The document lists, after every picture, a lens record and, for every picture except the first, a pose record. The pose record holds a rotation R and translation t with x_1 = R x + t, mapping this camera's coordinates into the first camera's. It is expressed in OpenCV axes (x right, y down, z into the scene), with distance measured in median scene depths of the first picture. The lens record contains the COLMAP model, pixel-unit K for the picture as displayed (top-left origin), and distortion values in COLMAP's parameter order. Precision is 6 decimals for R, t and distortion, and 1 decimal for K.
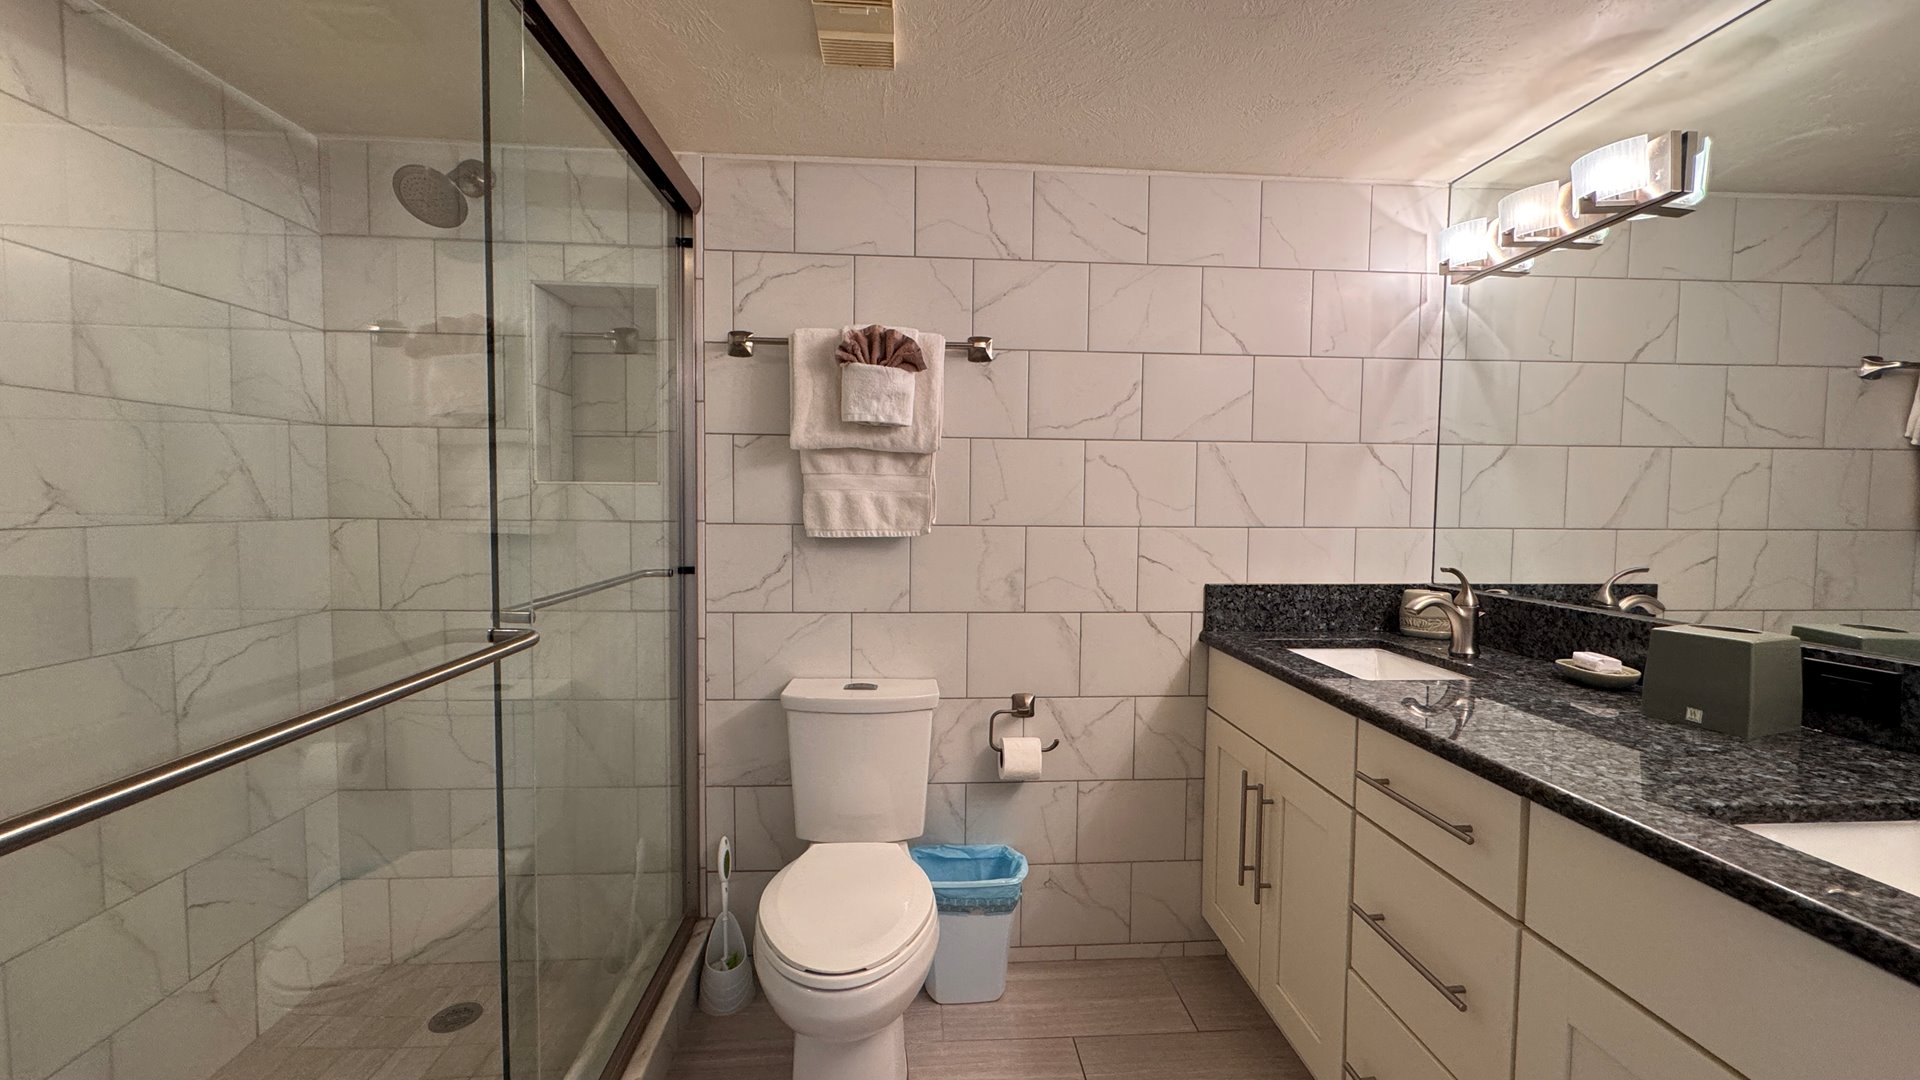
lens RADIAL K [[767.1, 0, 958.8], [0, 767.1, 542.1], [0, 0, 1]] dist [-0.001442, -0.000074]
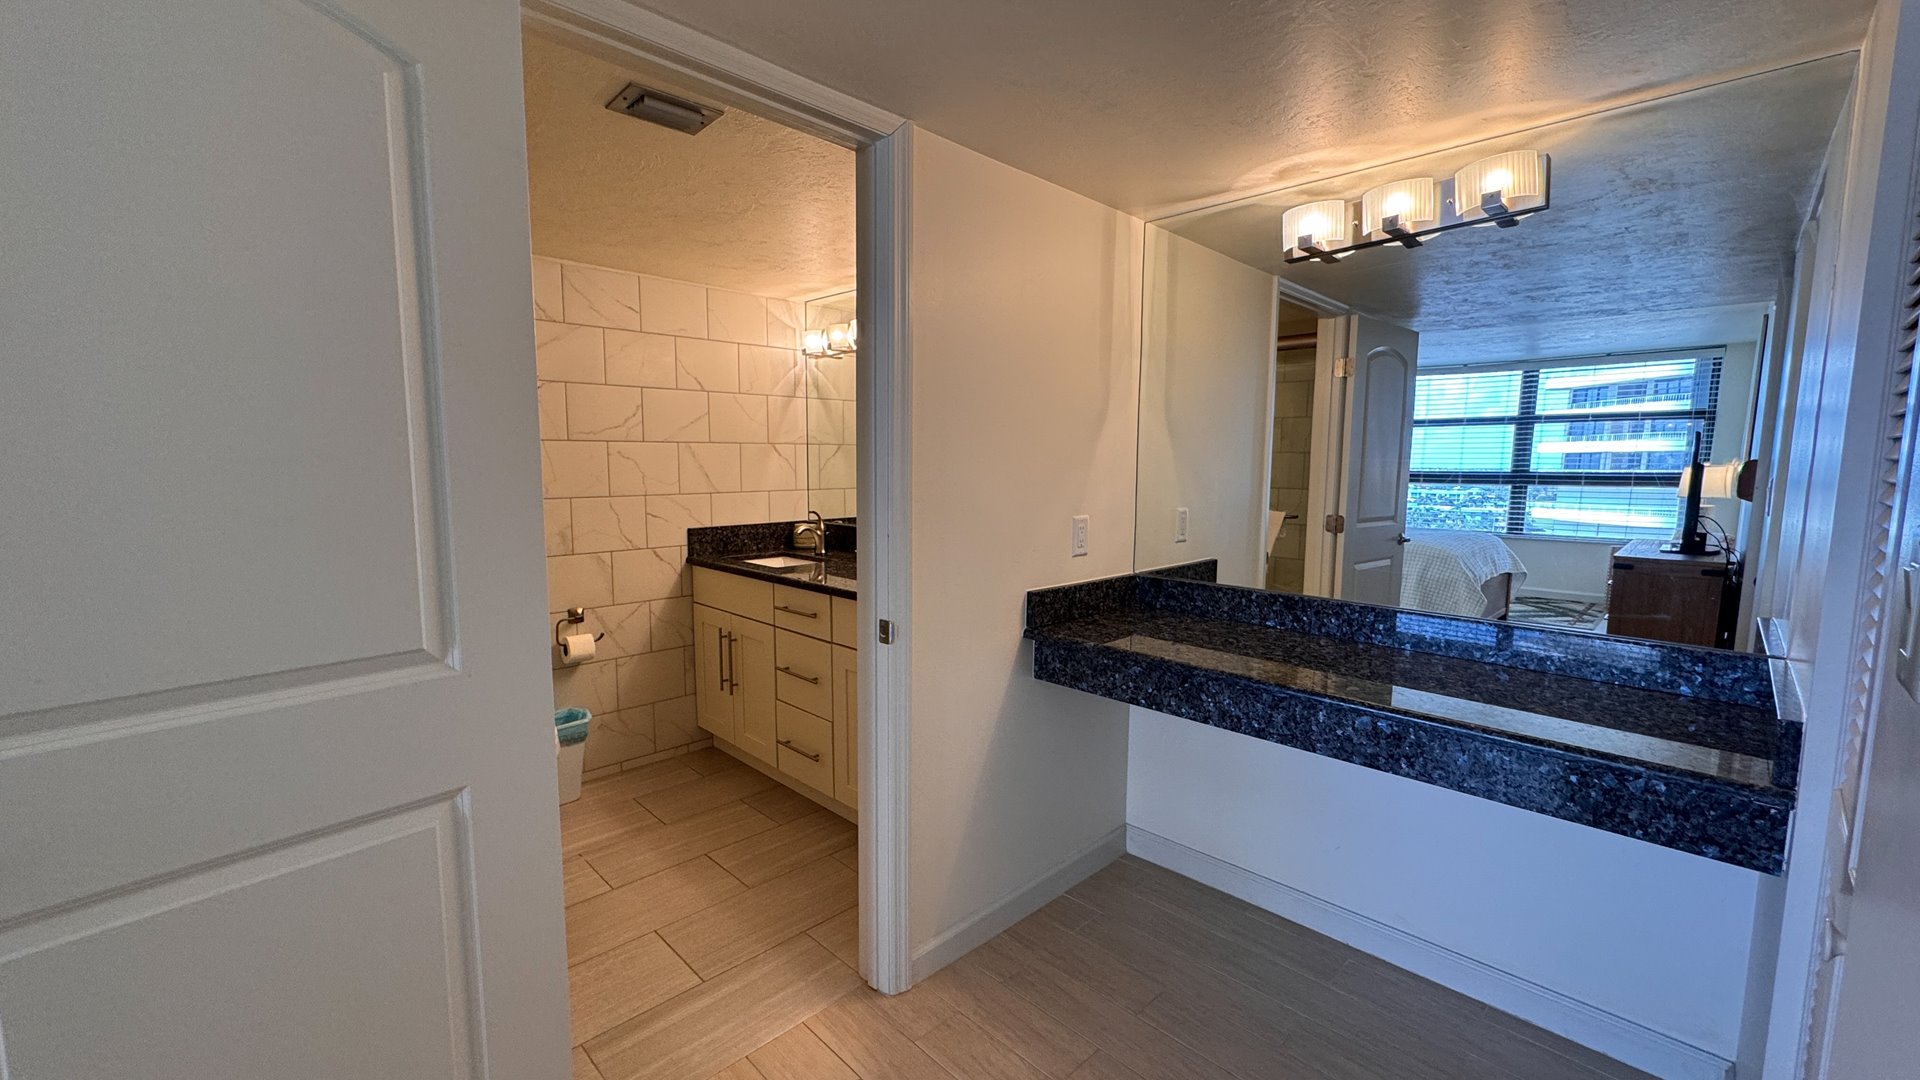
lens RADIAL K [[767.1, 0, 958.8], [0, 767.1, 542.1], [0, 0, 1]] dist [-0.001442, -0.000074]
pose [[0.753974, -0.077908, 0.652268, -0.330866], [0.036588, 0.996381, 0.076717, -0.022006], [-0.655885, -0.033977, 0.754096, -0.656908]]
